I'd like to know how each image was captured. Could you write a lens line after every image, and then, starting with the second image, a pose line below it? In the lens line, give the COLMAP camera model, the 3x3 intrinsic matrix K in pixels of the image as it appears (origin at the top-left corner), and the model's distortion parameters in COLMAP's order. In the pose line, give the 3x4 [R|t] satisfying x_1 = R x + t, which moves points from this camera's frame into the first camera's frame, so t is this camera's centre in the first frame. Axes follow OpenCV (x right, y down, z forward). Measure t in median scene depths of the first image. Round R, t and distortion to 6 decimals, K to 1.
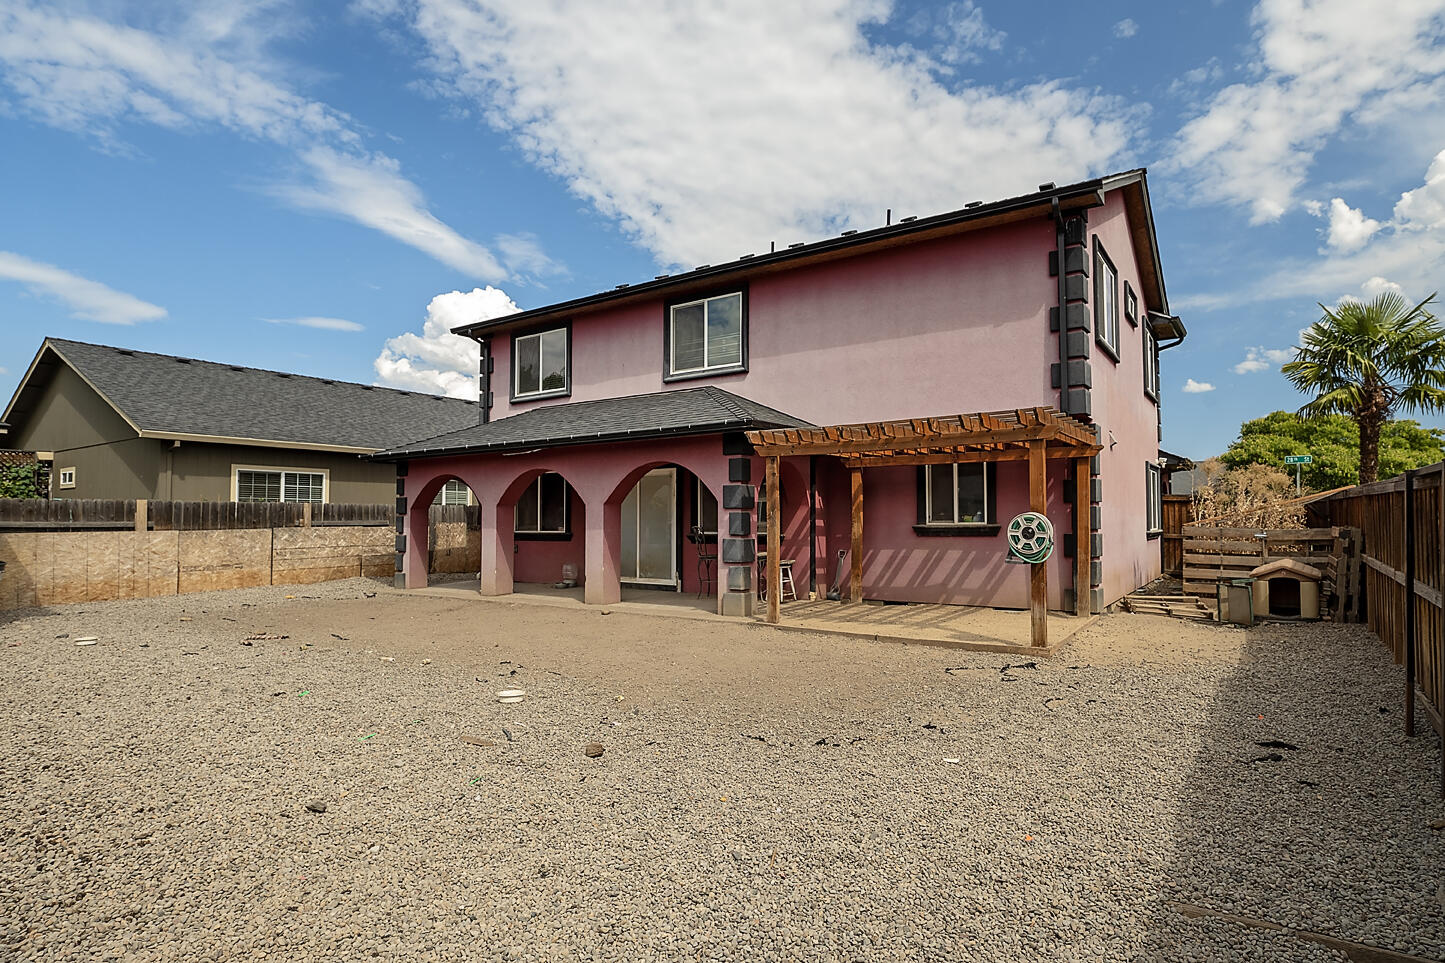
lens RADIAL K [[757.2, 0, 746.1], [0, 757.2, 478.5], [0, 0, 1]] dist [-0.015909, 0.001410]
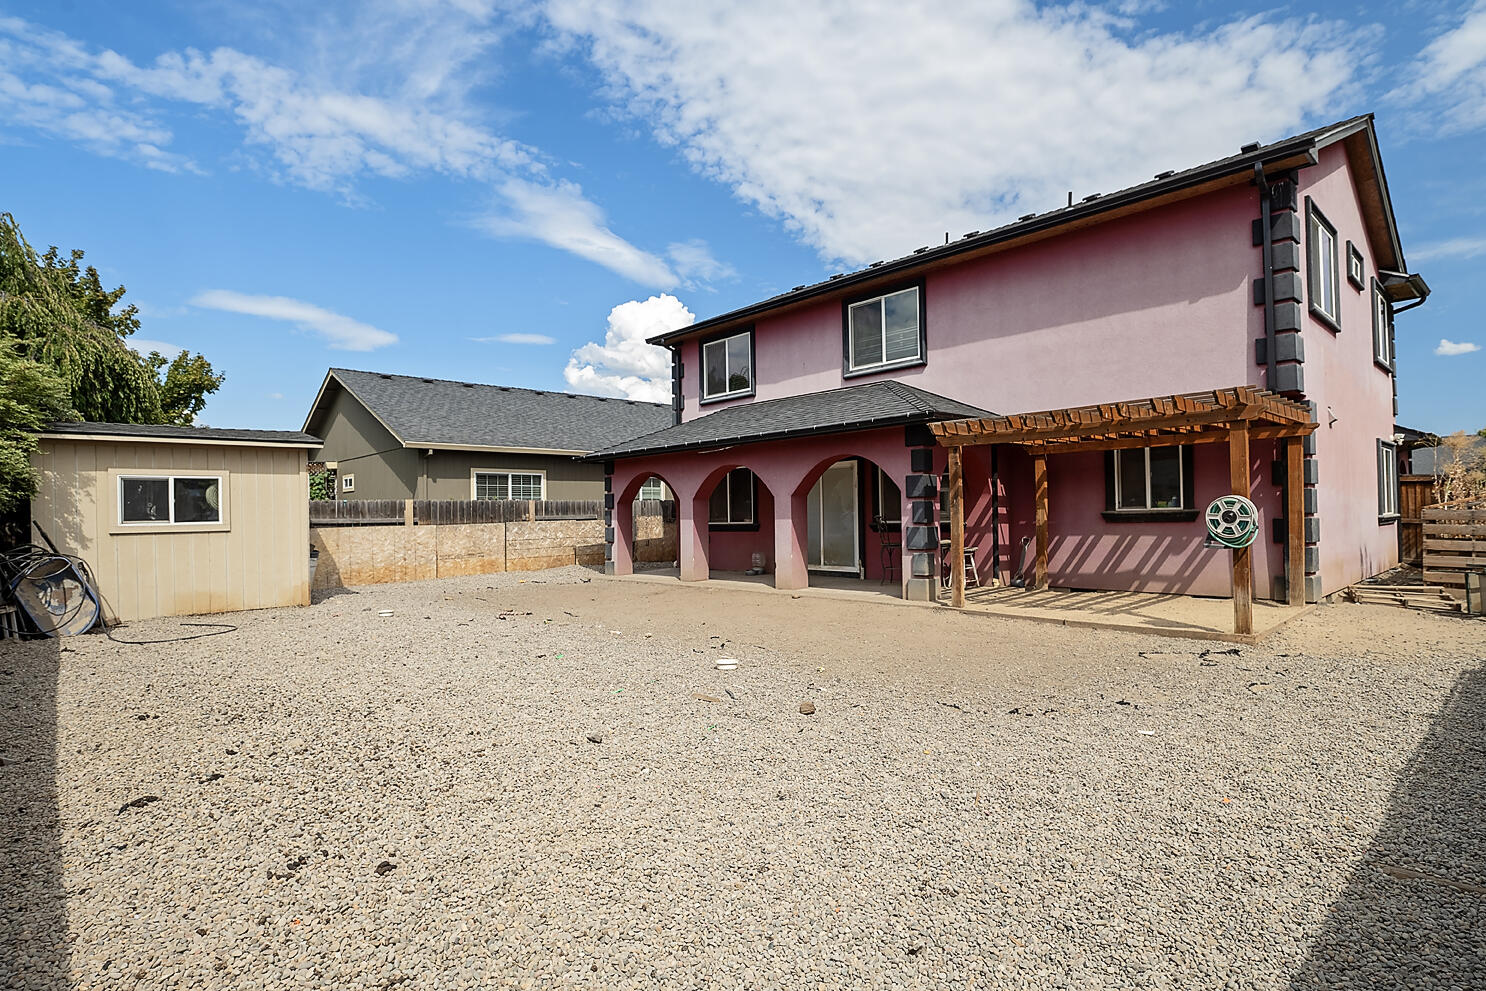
lens RADIAL K [[752.8, 0, 741.2], [0, 752.8, 471.5], [0, 0, 1]] dist [-0.023423, 0.008763]
pose [[0.973727, -0.025189, -0.226322, -0.010197], [0.025211, 0.999678, -0.002791, 0.000166], [0.226320, -0.002988, 0.974049, -0.043623]]
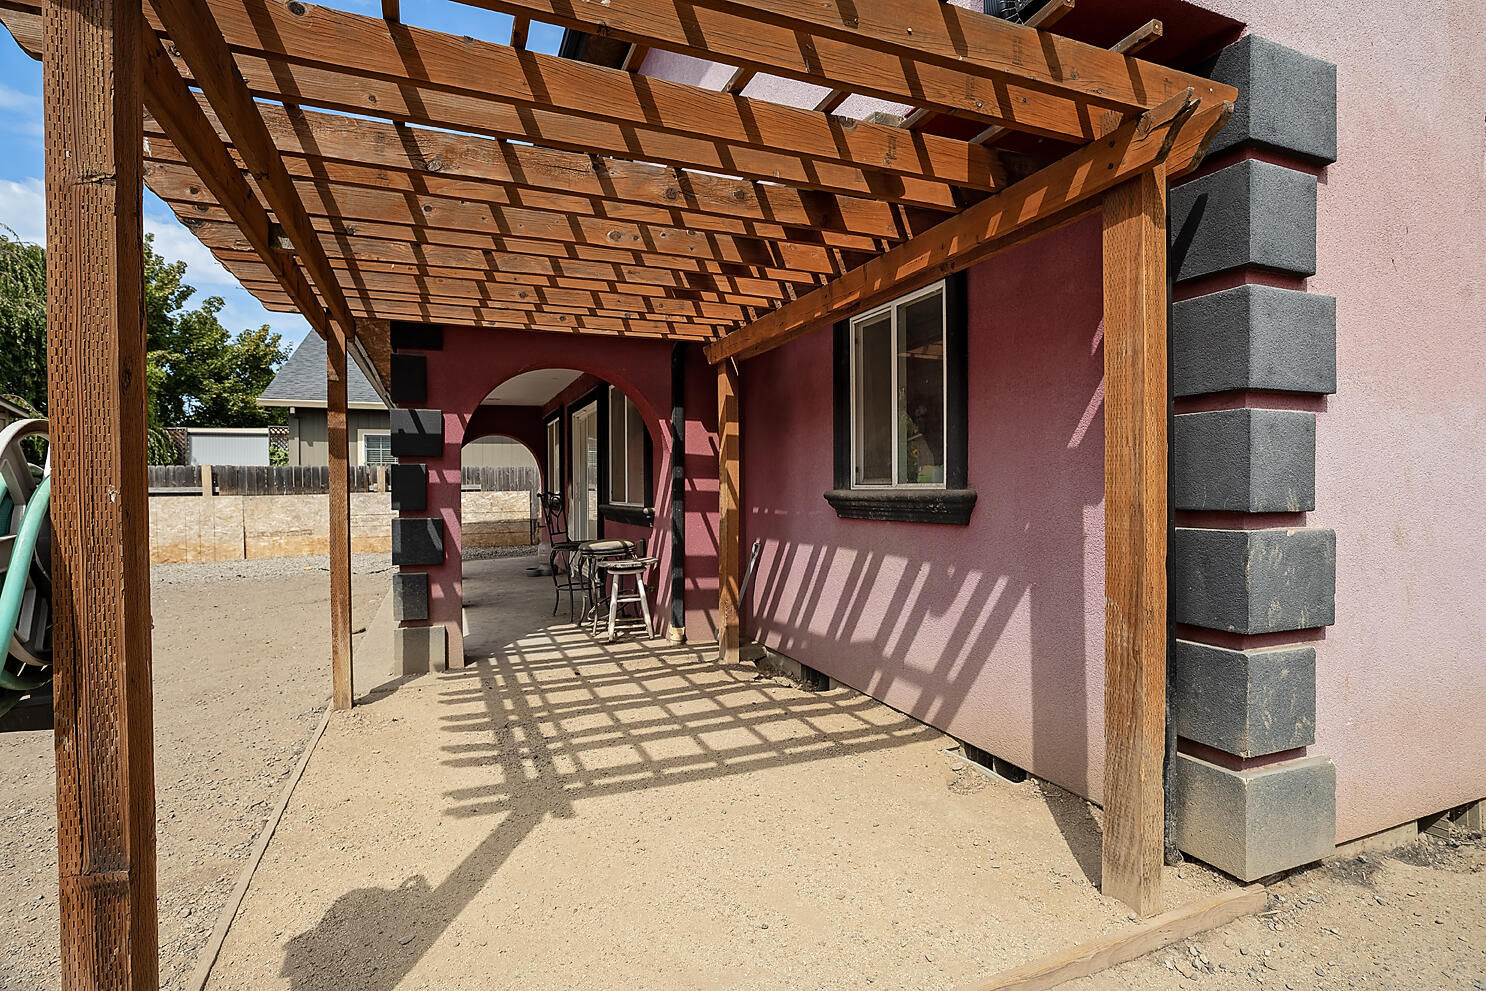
lens RADIAL K [[752.8, 0, 741.2], [0, 752.8, 471.5], [0, 0, 1]] dist [-0.023423, 0.008763]
pose [[0.833164, -0.013707, -0.552856, 0.293365], [0.034833, 0.999009, 0.027725, 0.027999], [0.551928, -0.042357, 0.832815, 0.461502]]
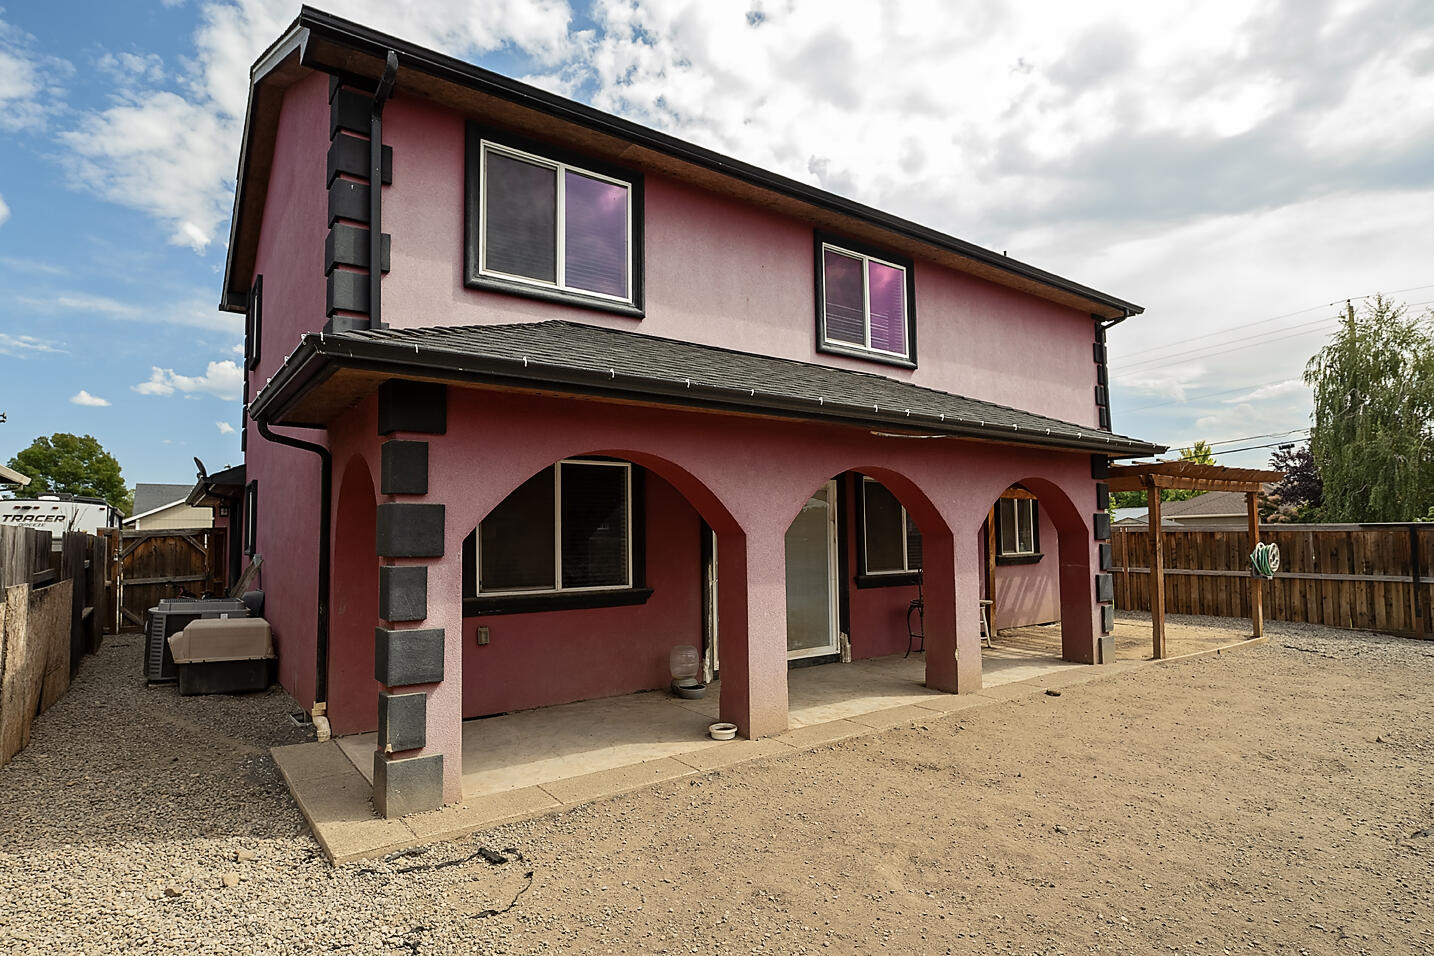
lens RADIAL K [[779.7, 0, 717.0], [0, 779.7, 478.0], [0, 0, 1]] dist [-0.016087, -0.000122]
pose [[0.322220, 0.074376, 0.943739, -0.668367], [-0.038307, 0.997117, -0.065504, 0.029115], [-0.945890, -0.015045, 0.324140, 0.738161]]
